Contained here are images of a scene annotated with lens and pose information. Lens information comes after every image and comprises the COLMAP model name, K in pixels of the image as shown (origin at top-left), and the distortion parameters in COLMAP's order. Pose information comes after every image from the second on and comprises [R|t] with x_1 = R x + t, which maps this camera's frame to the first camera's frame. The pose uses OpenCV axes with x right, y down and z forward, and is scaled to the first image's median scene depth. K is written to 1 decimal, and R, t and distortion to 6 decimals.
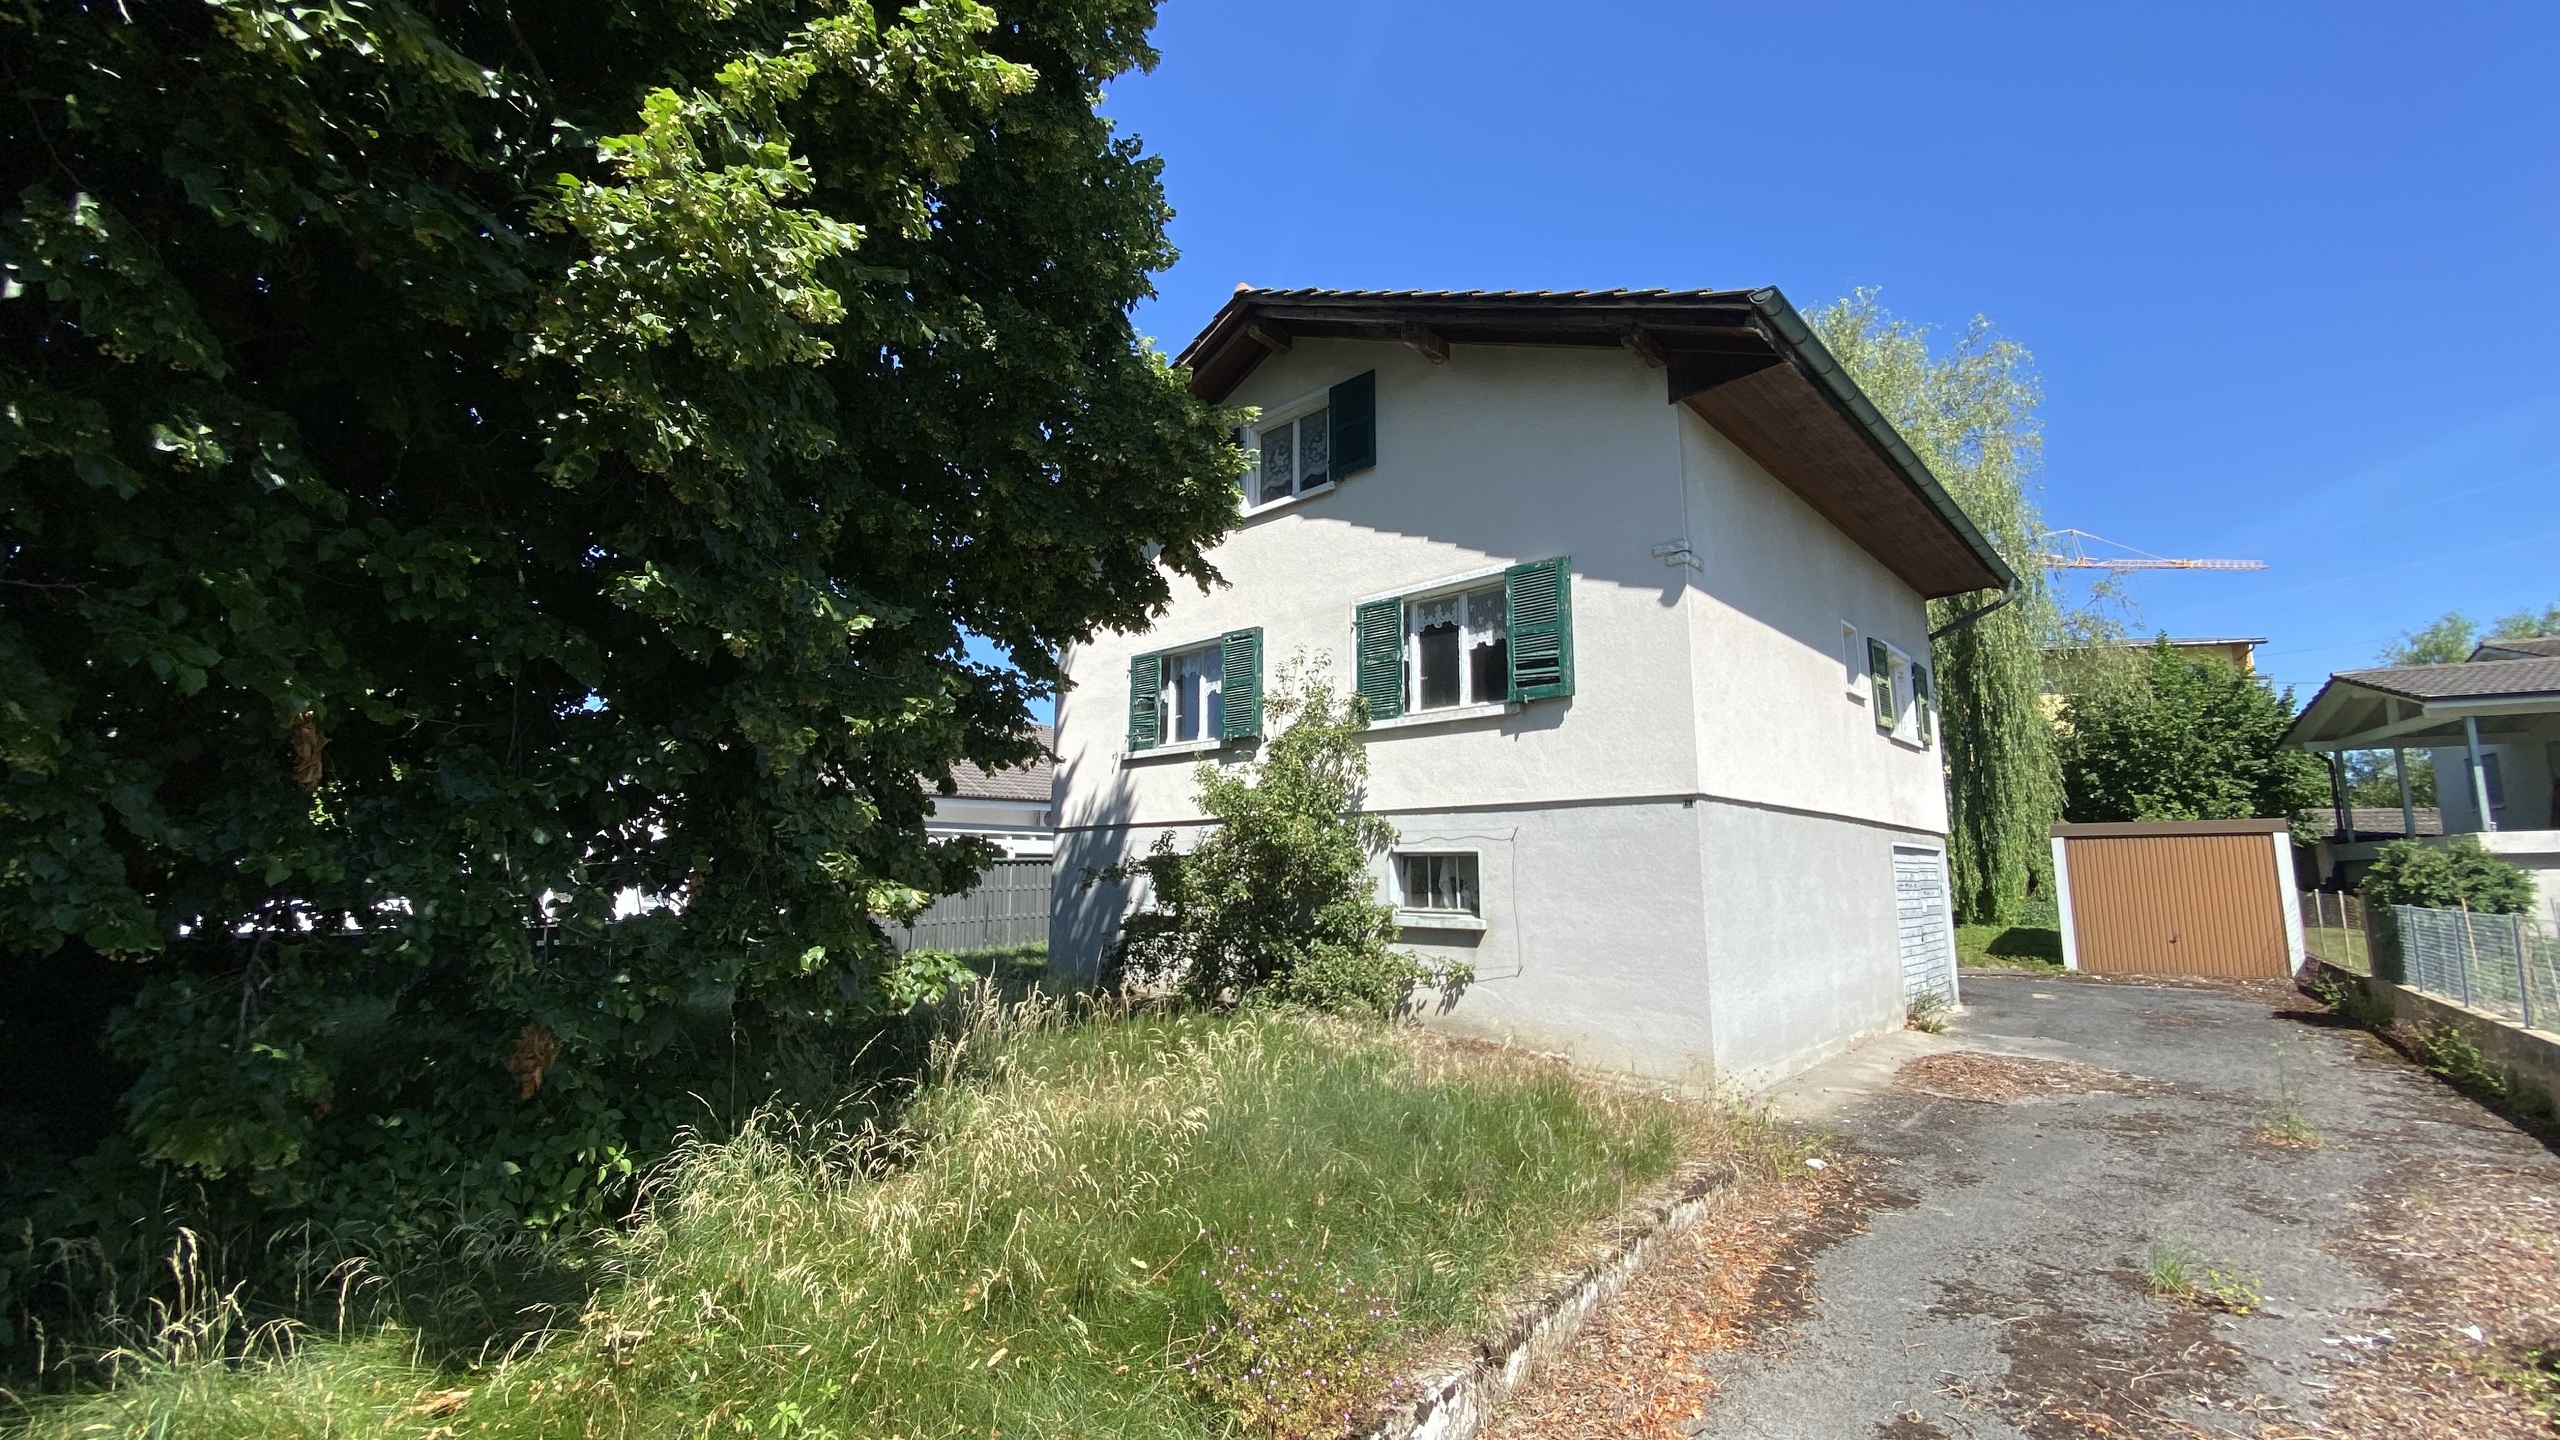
lens RADIAL K [[1032.5, 0, 1290.9], [0, 1032.5, 706.6], [0, 0, 1]] dist [0.008453, -0.017635]
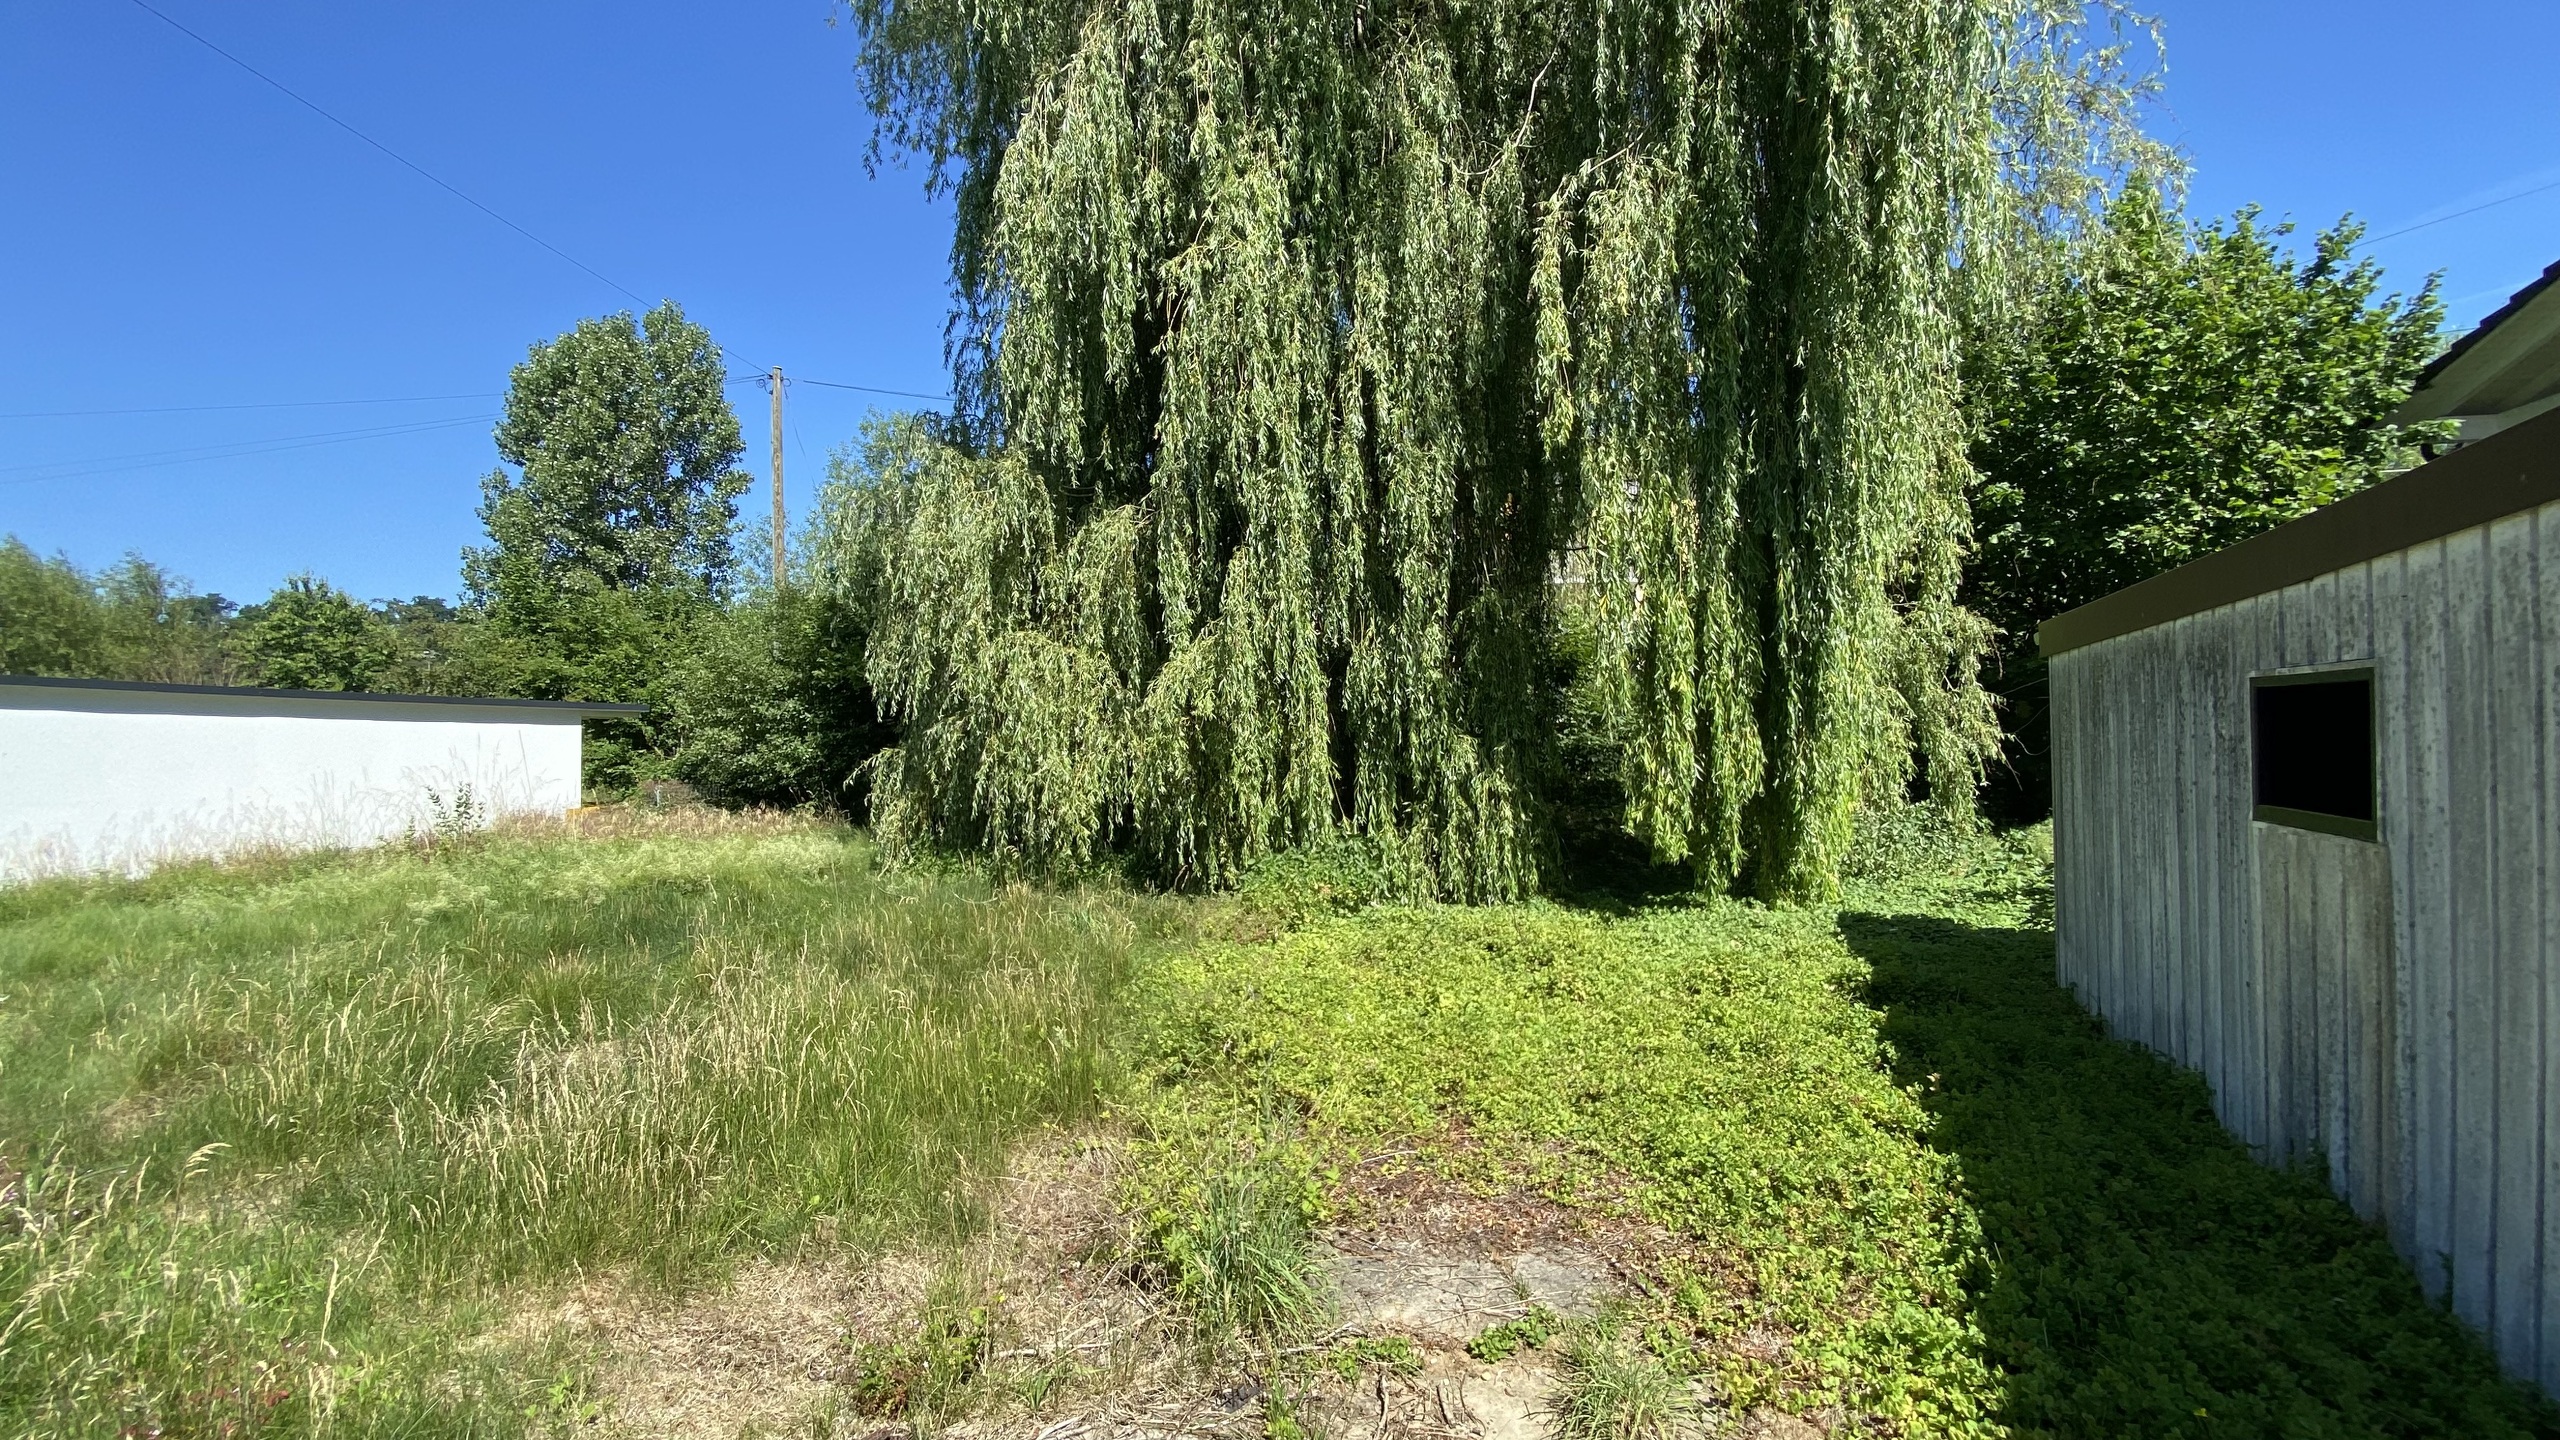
lens RADIAL K [[1032.5, 0, 1281.4], [0, 1032.5, 720.4], [0, 0, 1]] dist [0.008453, -0.017635]
pose [[0.974163, -0.016947, 0.225207, 0.821140], [-0.017166, 0.988740, 0.148655, 0.201549], [-0.225191, -0.148680, 0.962904, 1.317749]]
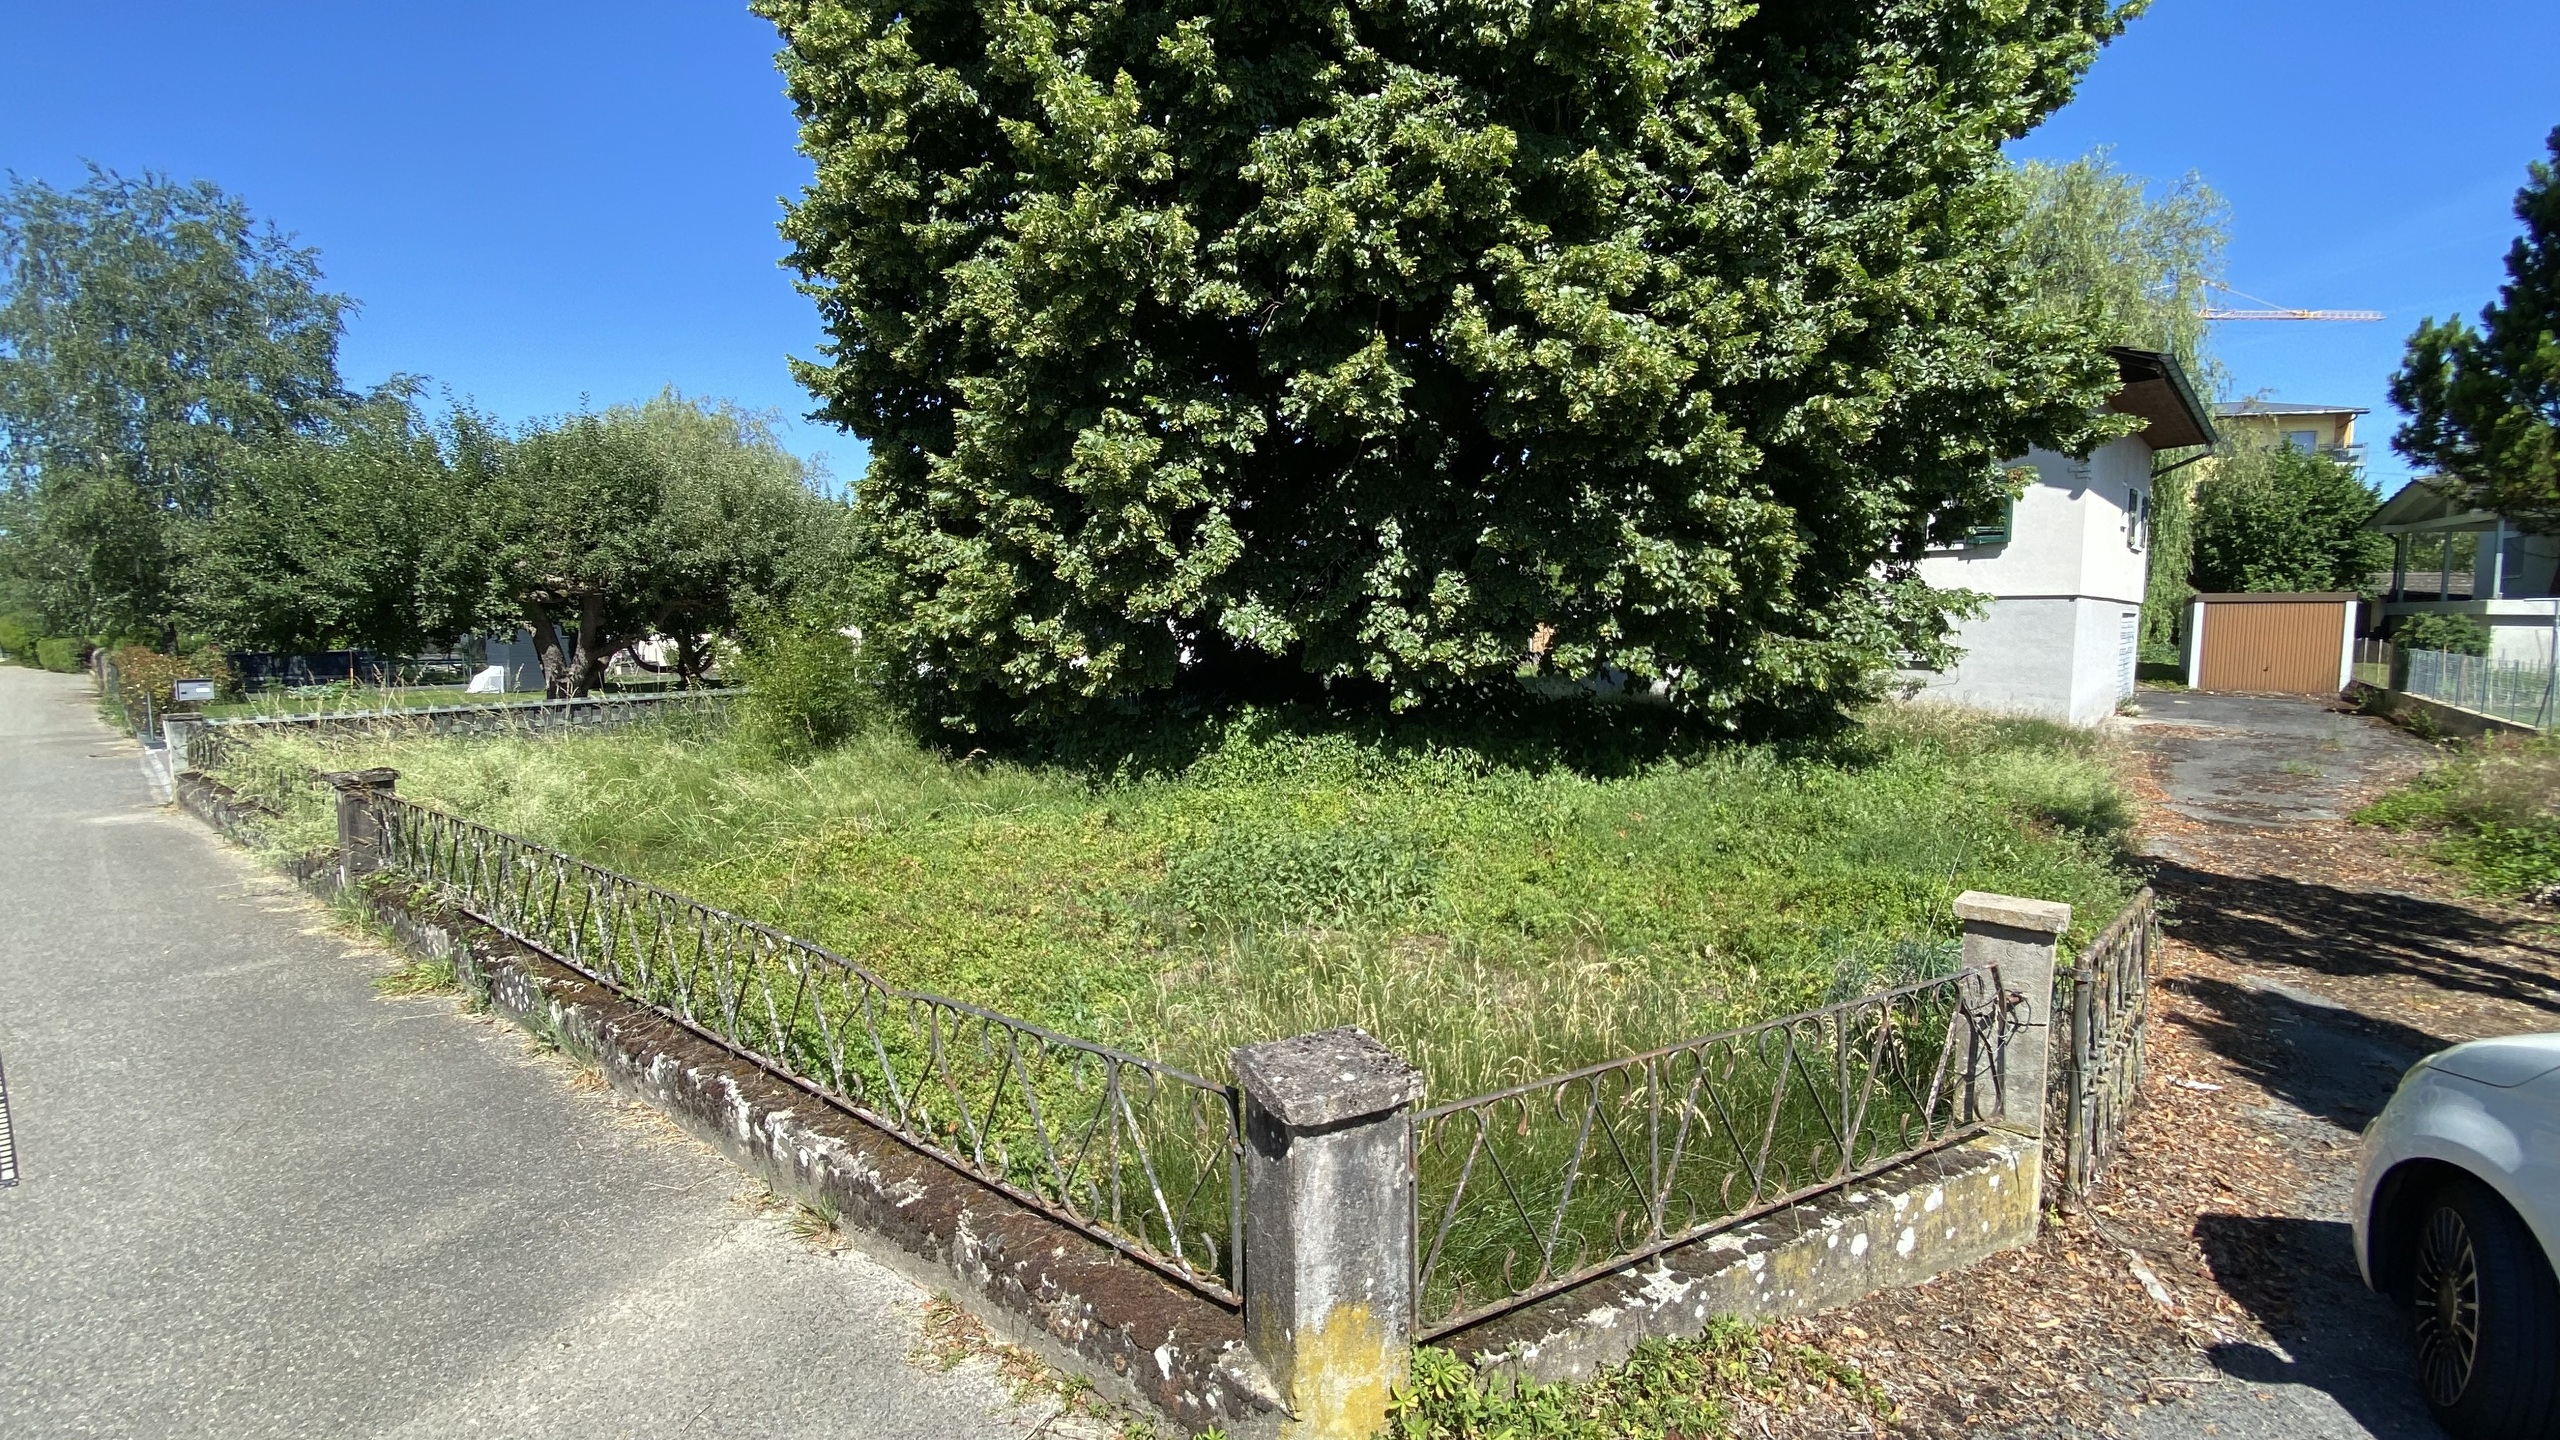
lens RADIAL K [[1032.5, 0, 1304.3], [0, 1032.5, 718.6], [0, 0, 1]] dist [0.008453, -0.017635]
pose [[0.999726, -0.004754, -0.022935, -0.704283], [0.010410, 0.967352, 0.253224, -0.136584], [0.020982, -0.253393, 0.967136, -0.691233]]
